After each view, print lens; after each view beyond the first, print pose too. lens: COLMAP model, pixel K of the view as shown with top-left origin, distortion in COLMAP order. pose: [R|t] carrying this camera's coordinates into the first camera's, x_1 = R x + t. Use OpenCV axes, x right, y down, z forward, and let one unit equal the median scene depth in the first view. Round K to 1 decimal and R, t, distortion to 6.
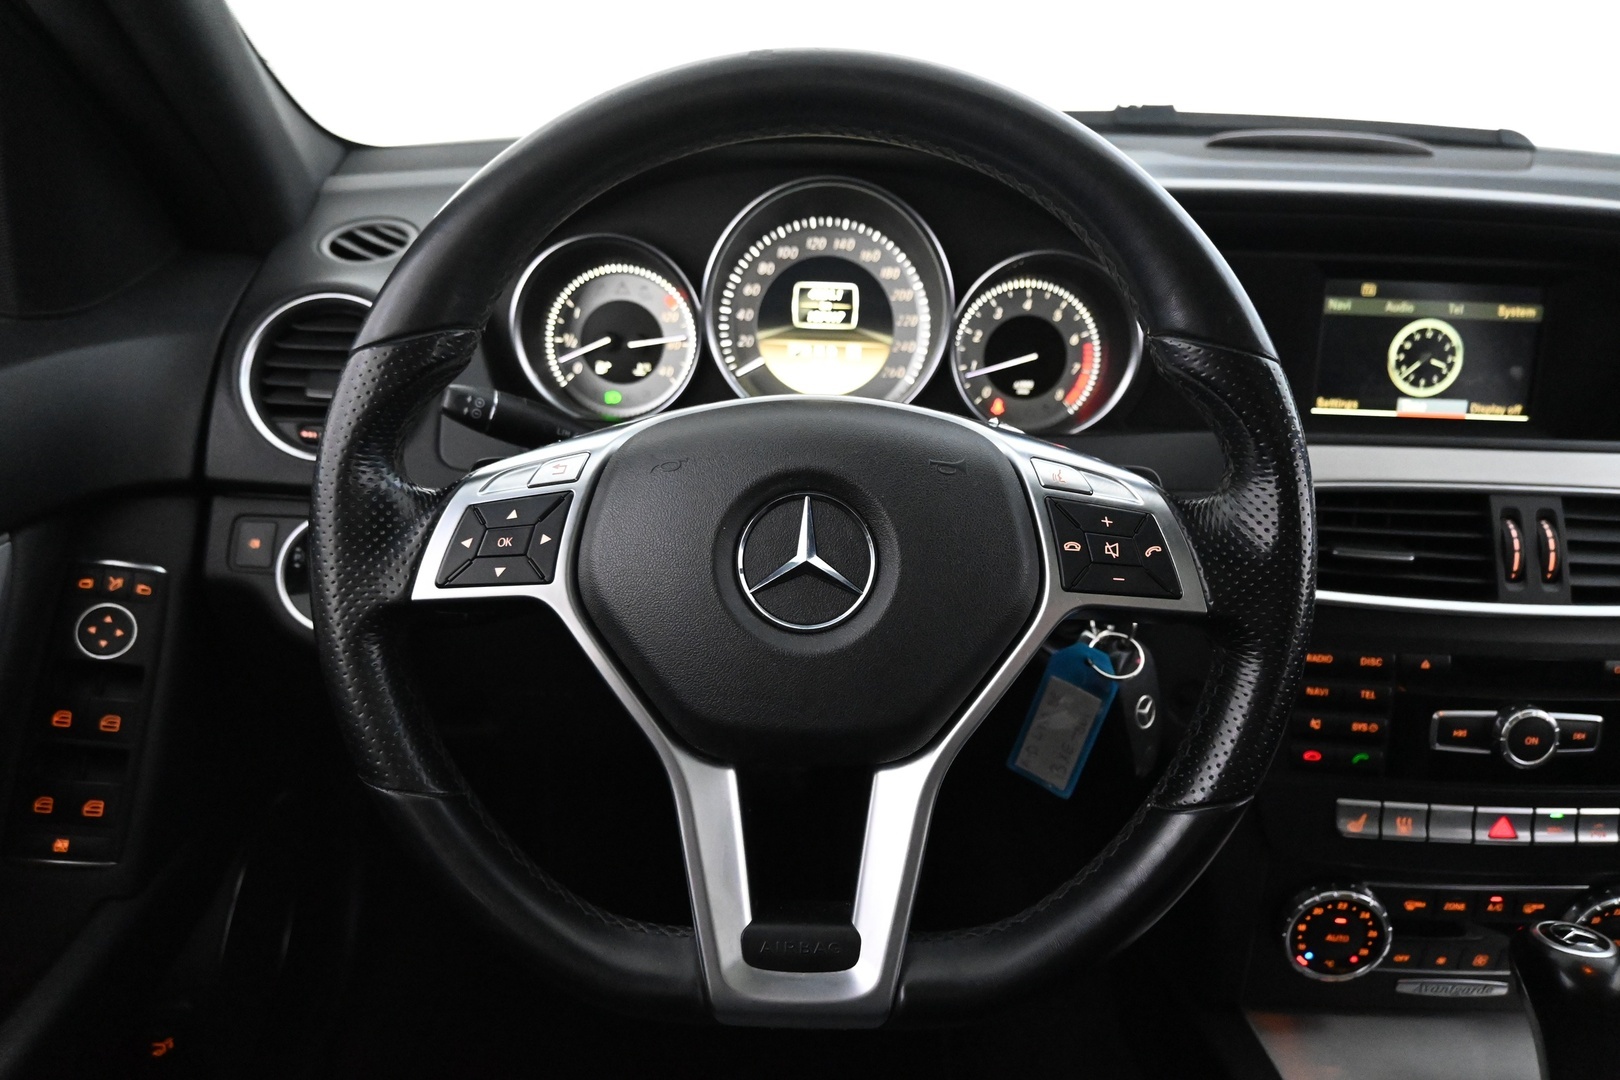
lens RADIAL K [[1173.6, 0, 808.2], [0, 1173.6, 538.6], [0, 0, 1]] dist [-0.011853, 0.003820]
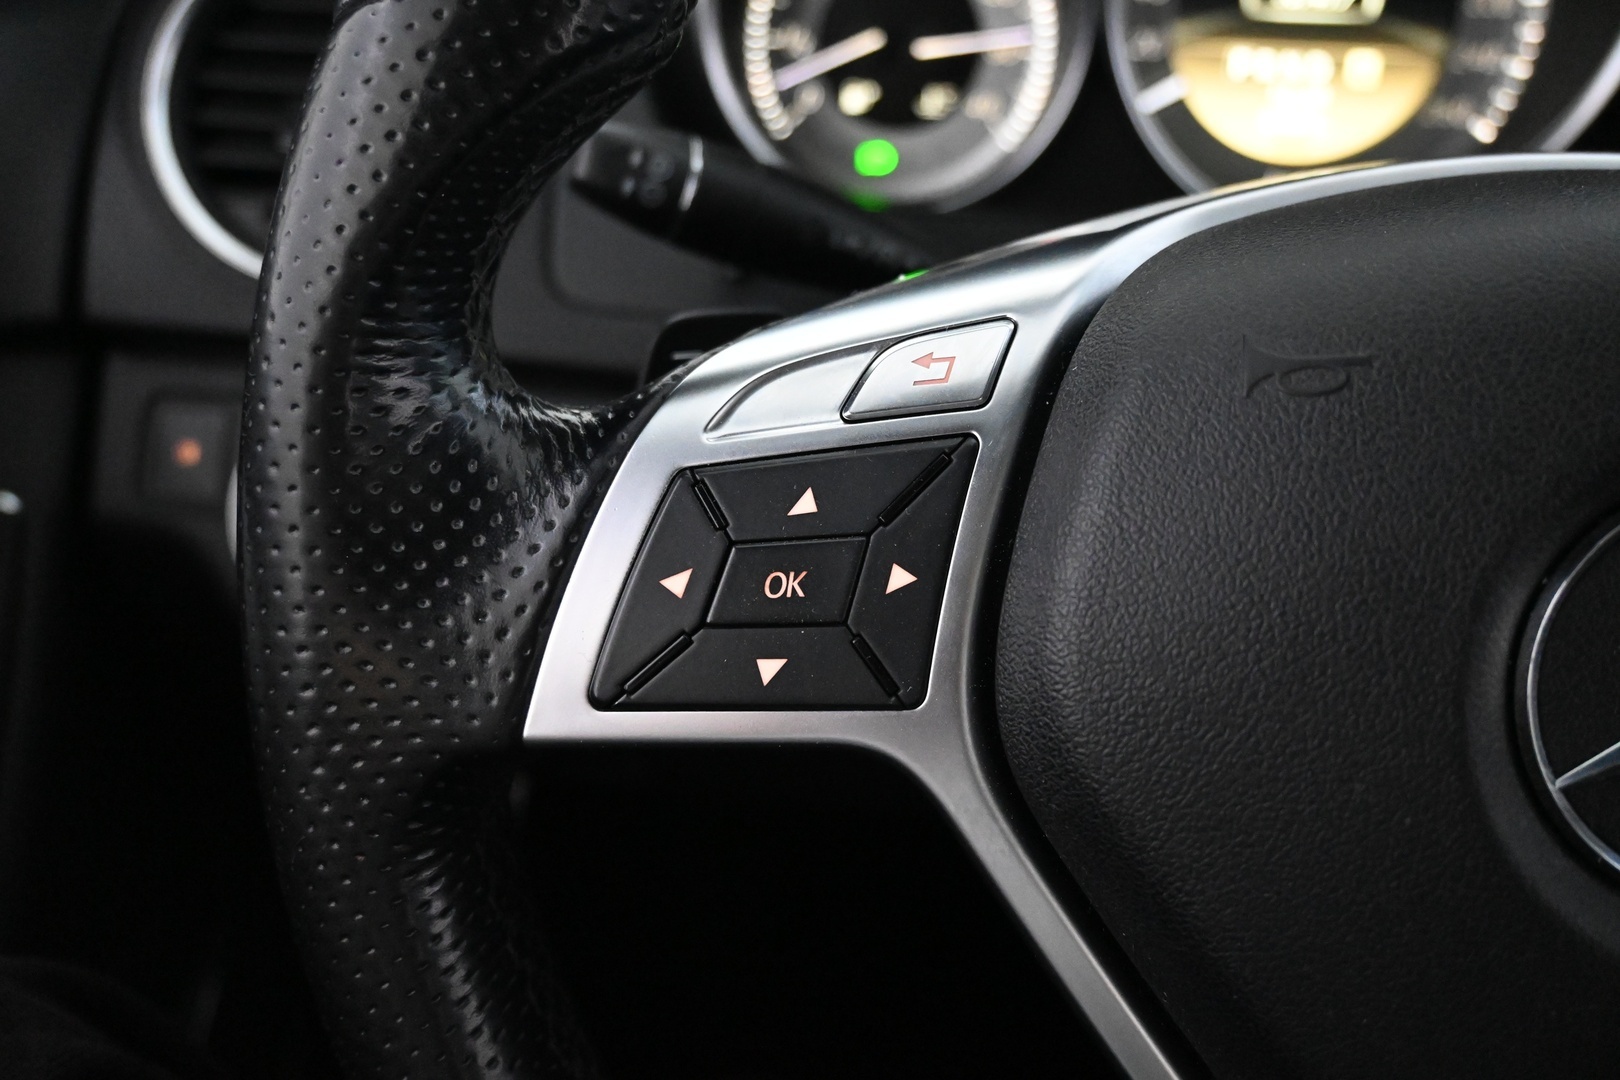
lens RADIAL K [[1381.2, 0, 808.0], [0, 1381.2, 525.9], [0, 0, 1]] dist [-0.003748, 0.005842]
pose [[0.995738, 0.033406, -0.085962, -0.163884], [-0.021228, 0.990084, 0.138861, -0.053401], [0.089748, -0.136444, 0.986574, 0.453075]]
